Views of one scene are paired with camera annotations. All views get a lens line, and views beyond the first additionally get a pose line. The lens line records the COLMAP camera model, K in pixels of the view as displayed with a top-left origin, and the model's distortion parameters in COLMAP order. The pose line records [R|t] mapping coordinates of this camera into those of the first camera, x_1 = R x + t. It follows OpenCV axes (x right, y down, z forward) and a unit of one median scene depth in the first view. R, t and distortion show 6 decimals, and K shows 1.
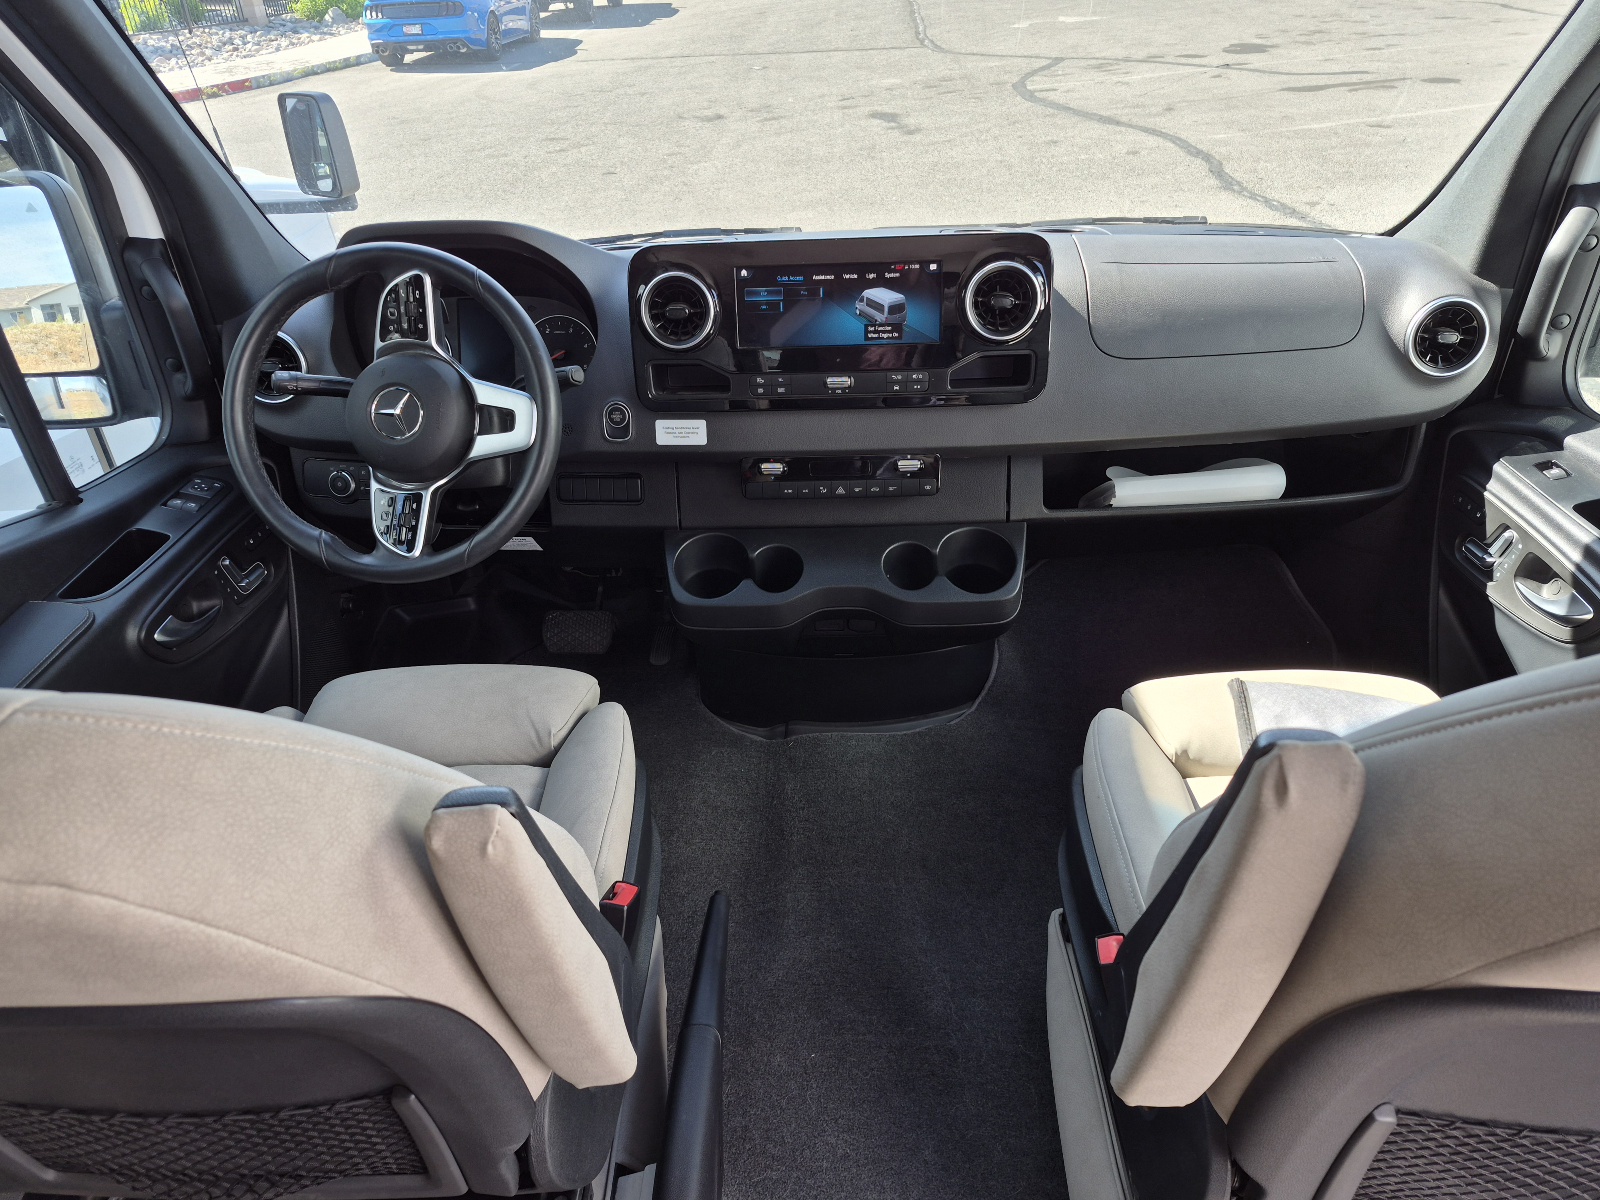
lens RADIAL K [[1109.6, 0, 800.3], [0, 1109.6, 605.5], [0, 0, 1]] dist [0.082648, -0.086498]
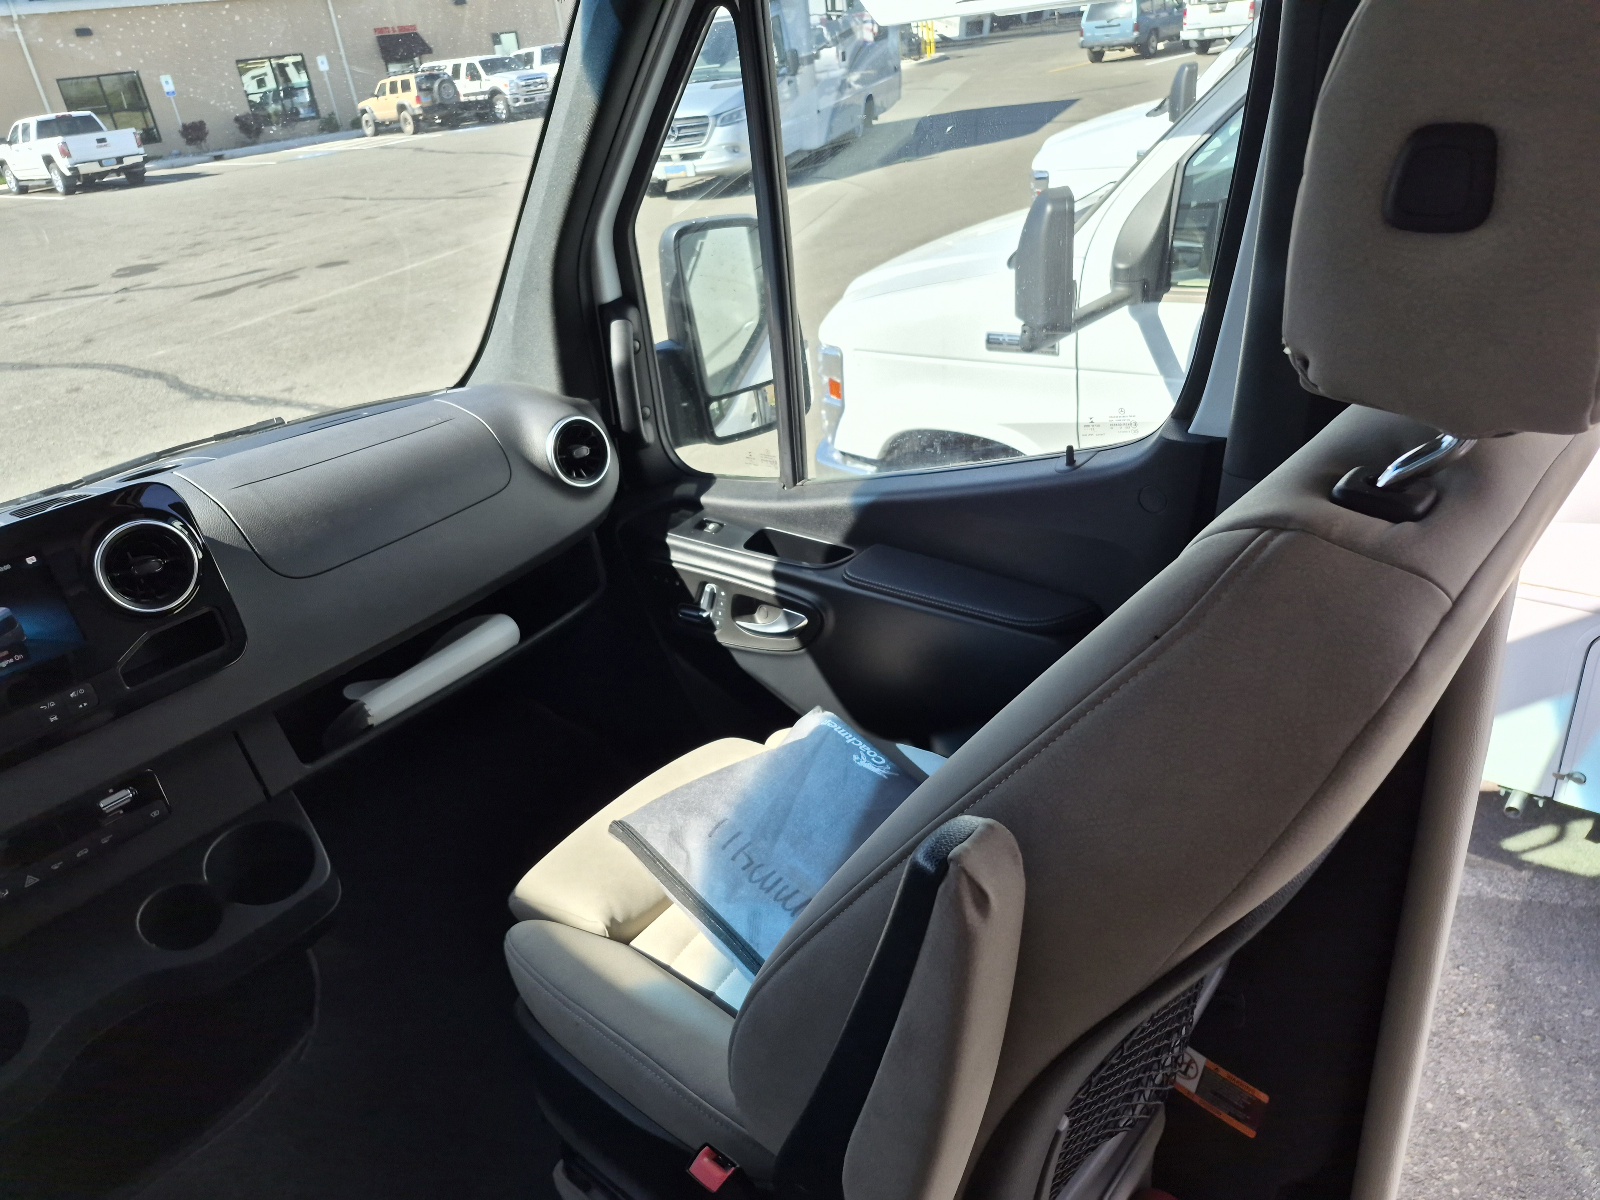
lens RADIAL K [[1109.6, 0, 793.6], [0, 1109.6, 588.8], [0, 0, 1]] dist [0.082648, -0.086498]
pose [[0.642373, -0.377594, 0.666919, -0.062910], [0.482080, 0.875565, 0.031388, -0.054911], [-0.595782, 0.301345, 0.744469, 0.113428]]
